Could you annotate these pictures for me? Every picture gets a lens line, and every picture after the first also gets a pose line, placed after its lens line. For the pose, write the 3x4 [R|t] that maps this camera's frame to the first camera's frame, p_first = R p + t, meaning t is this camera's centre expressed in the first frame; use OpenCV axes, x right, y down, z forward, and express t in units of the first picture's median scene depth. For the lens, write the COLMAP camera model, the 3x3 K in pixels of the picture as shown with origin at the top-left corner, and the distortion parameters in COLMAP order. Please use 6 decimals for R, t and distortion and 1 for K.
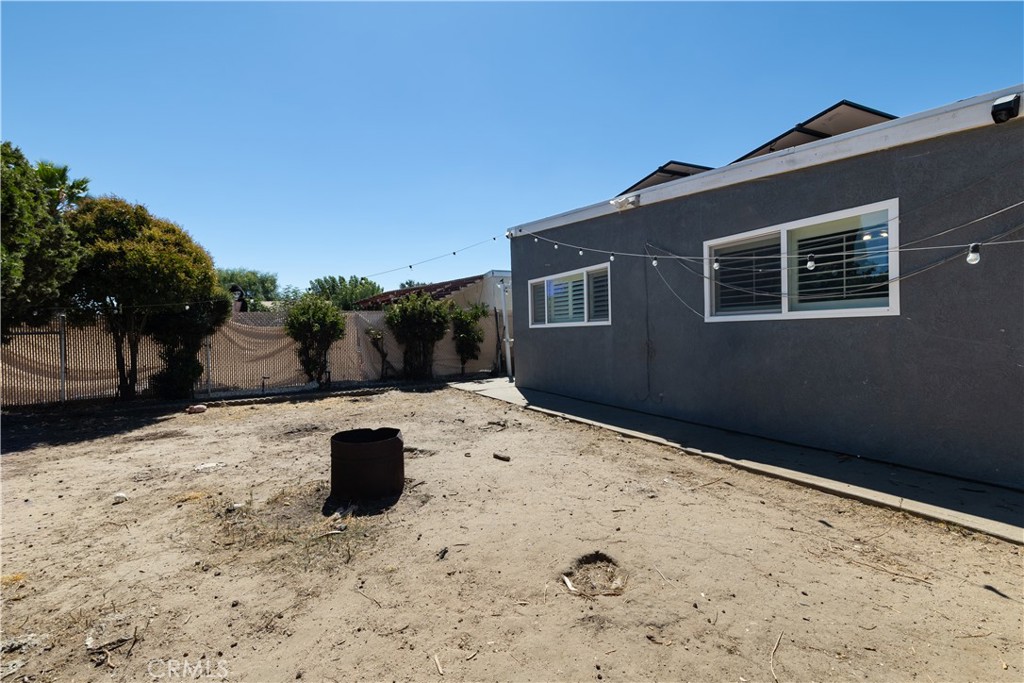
lens RADIAL K [[475.0, 0, 516.4], [0, 475.0, 343.5], [0, 0, 1]] dist [0.000461, 0.000076]
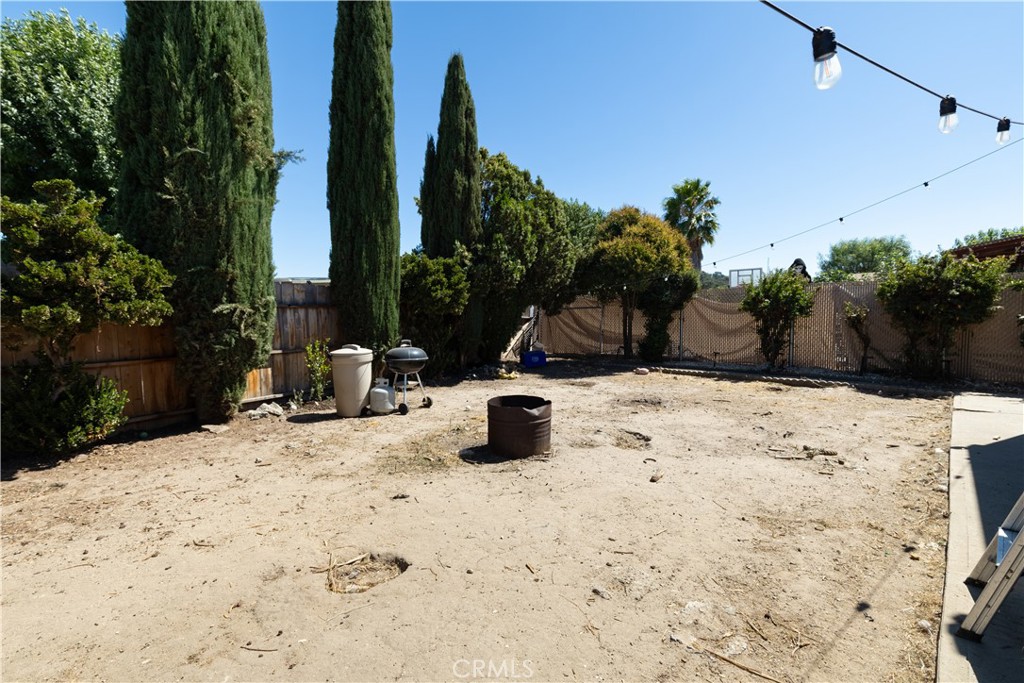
lens RADIAL K [[470.4, 0, 506.1], [0, 470.4, 328.3], [0, 0, 1]] dist [0.004831, 0.000169]
pose [[0.279834, 0.051097, -0.958688, 0.364846], [-0.030390, 0.998554, 0.044352, -0.013218], [0.959567, 0.016724, 0.280982, 0.326966]]
